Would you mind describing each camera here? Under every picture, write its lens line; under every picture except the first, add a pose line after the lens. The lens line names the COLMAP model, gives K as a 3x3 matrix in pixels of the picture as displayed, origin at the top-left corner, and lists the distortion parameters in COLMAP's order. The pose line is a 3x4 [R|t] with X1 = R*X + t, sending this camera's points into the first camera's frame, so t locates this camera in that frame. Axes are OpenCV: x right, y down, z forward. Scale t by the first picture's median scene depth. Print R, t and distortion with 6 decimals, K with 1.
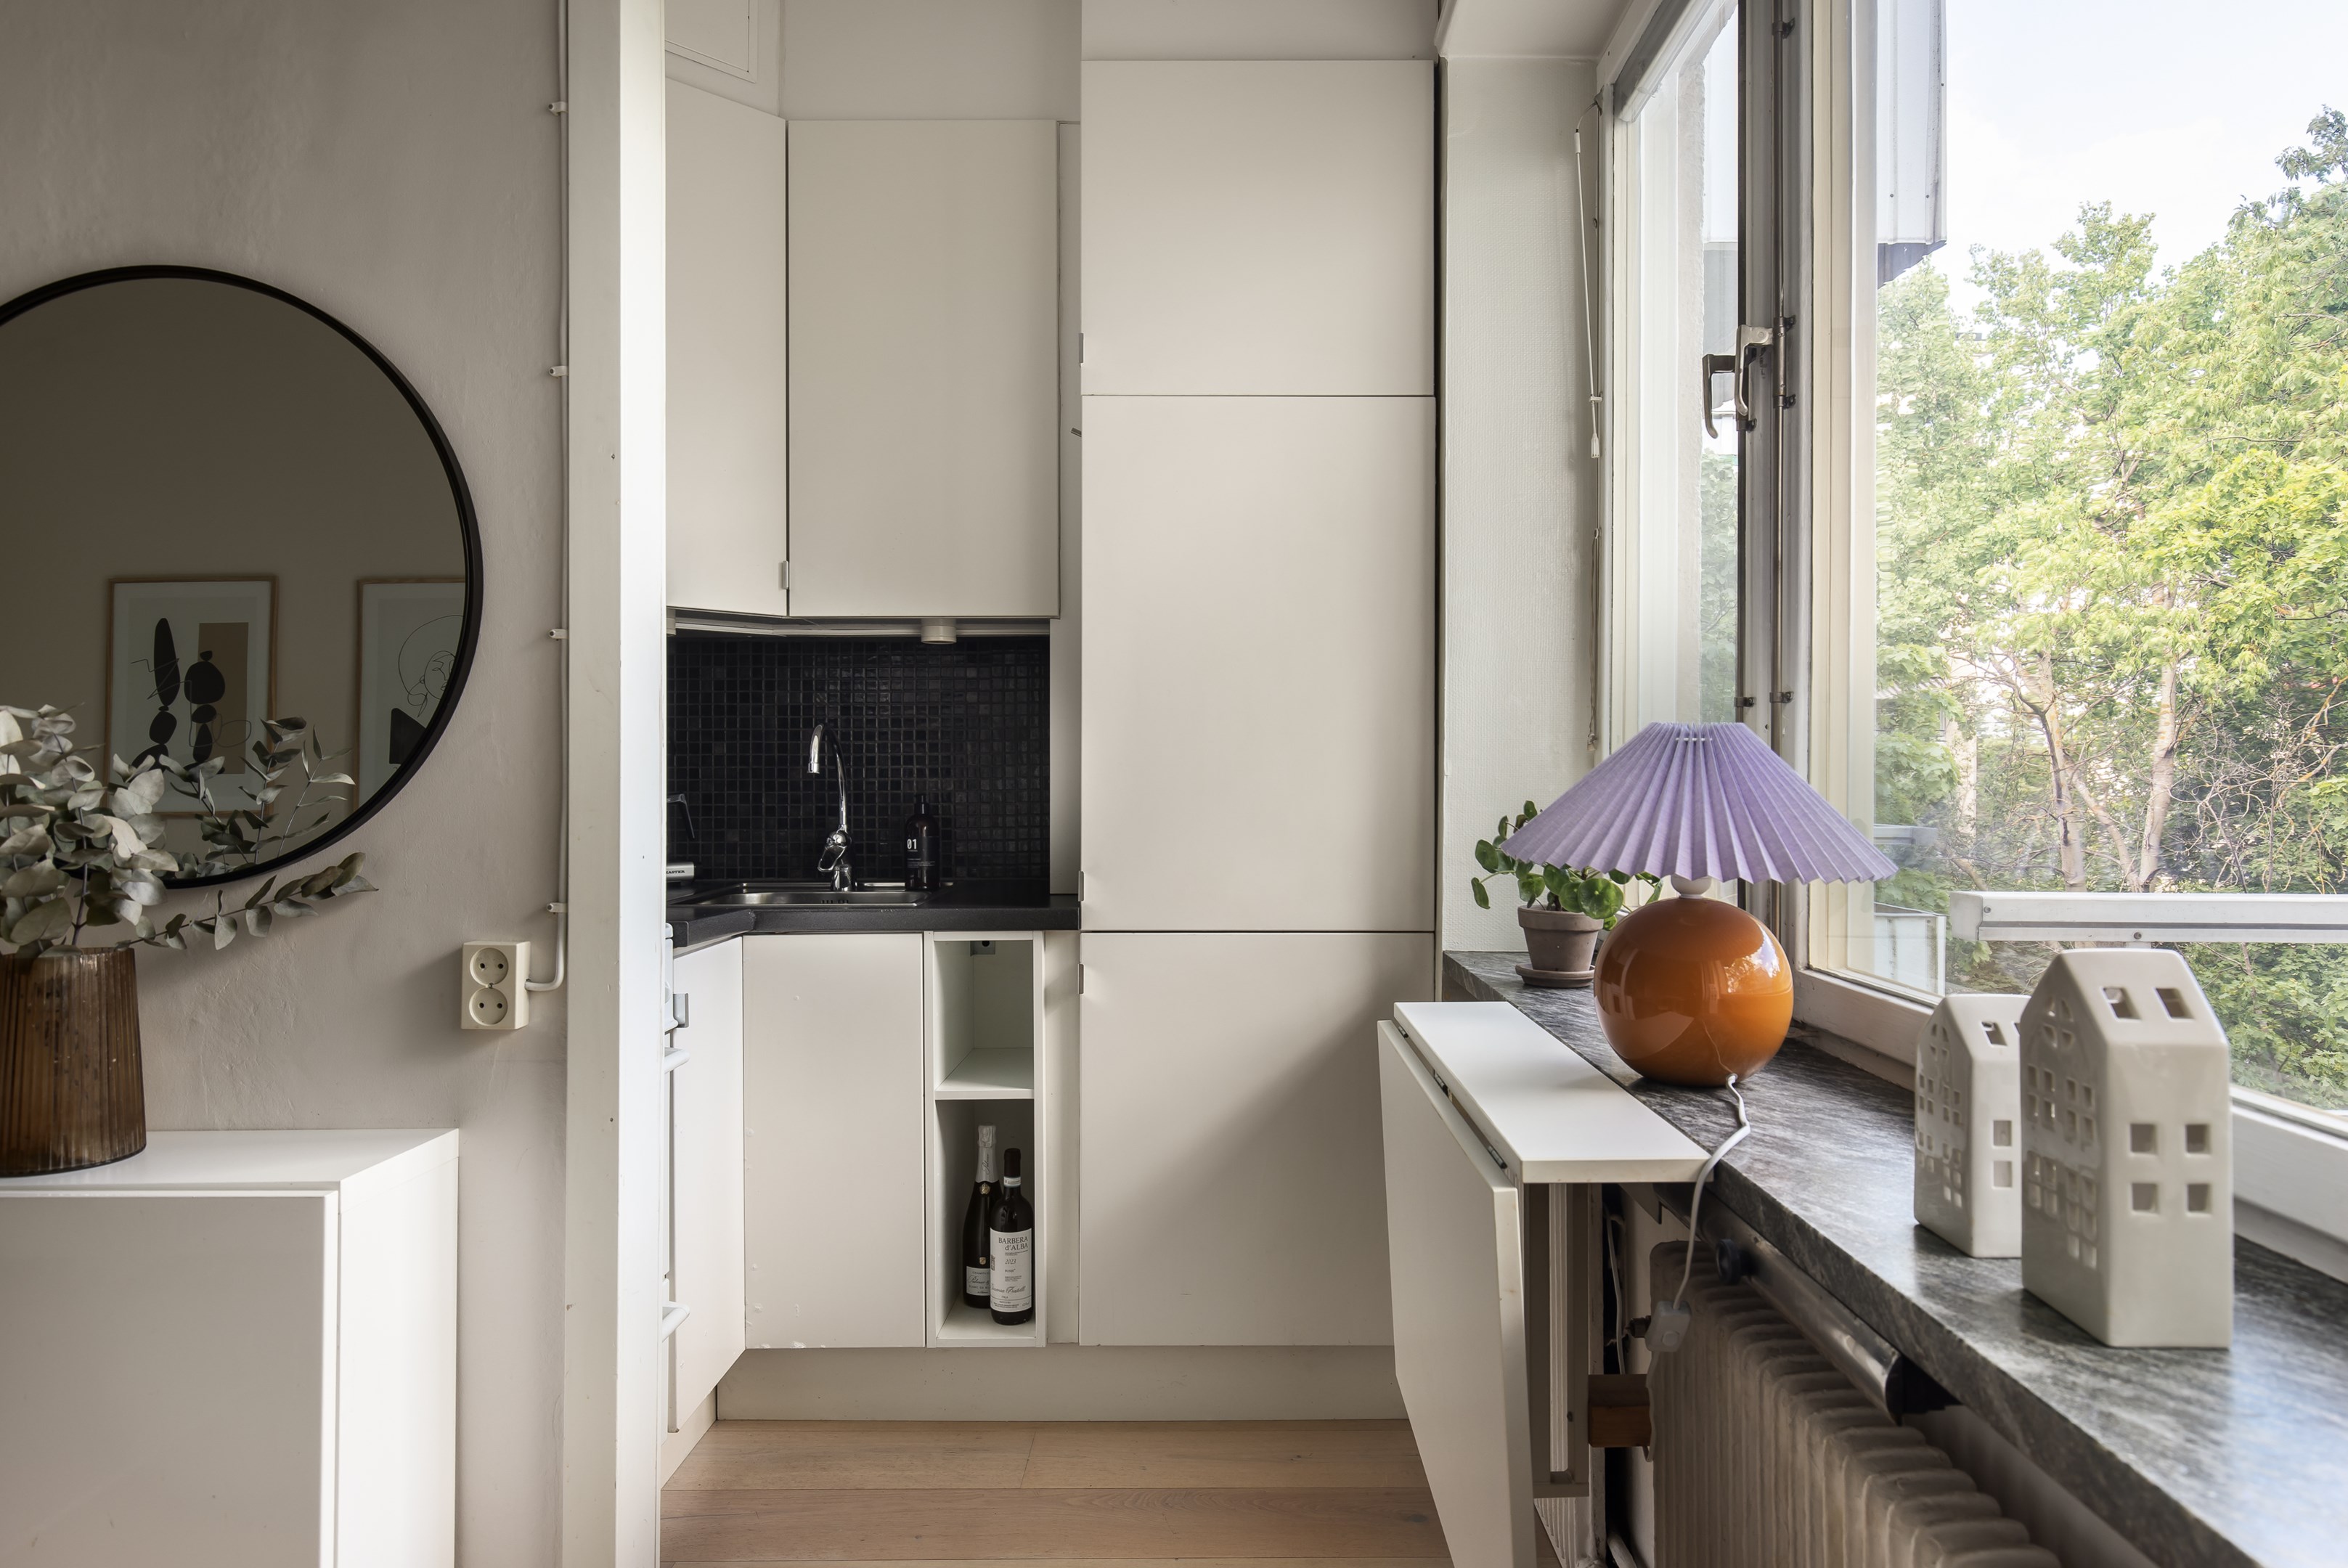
lens RADIAL K [[1438.5, 0, 1181.0], [0, 1438.5, 776.8], [0, 0, 1]] dist [-0.000132, -0.000669]
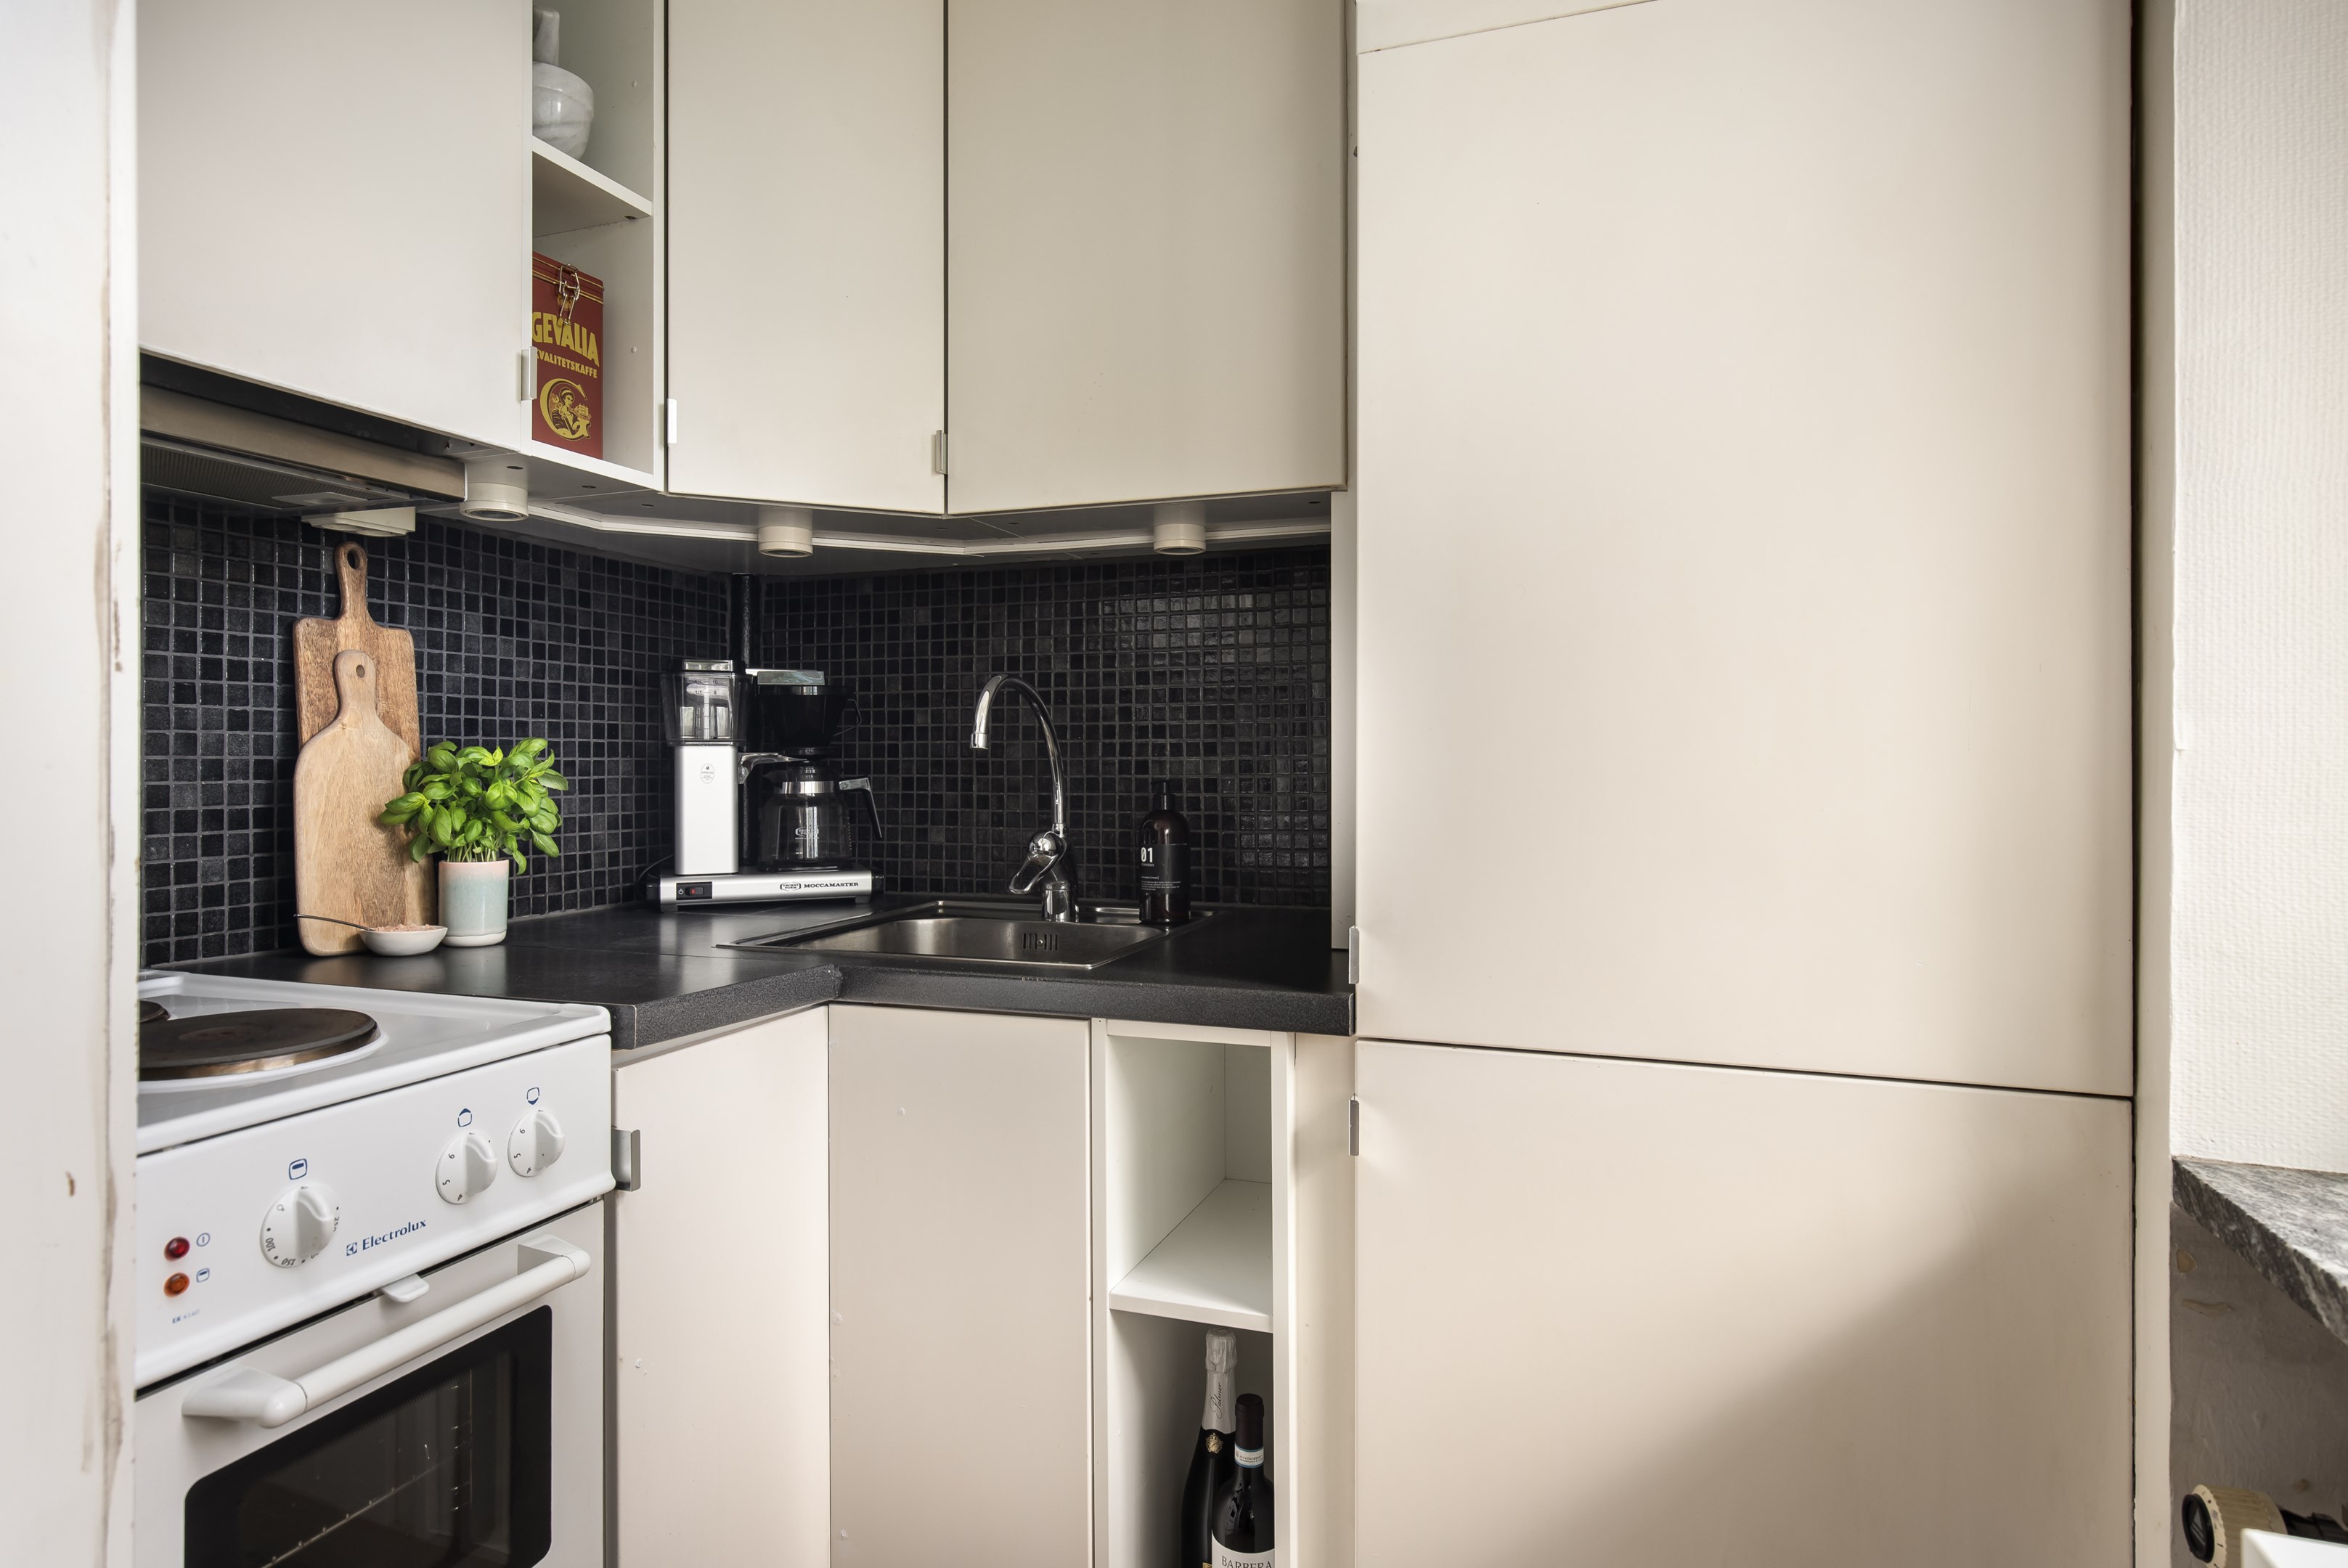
lens RADIAL K [[1310.7, 0, 1170.3], [0, 1310.7, 772.2], [0, 0, 1]] dist [-0.001694, 0.001456]
pose [[0.949727, 0.004555, -0.313048, 0.015021], [-0.001635, 0.999953, 0.009588, 0.002362], [0.313076, -0.008594, 0.949689, 0.422856]]
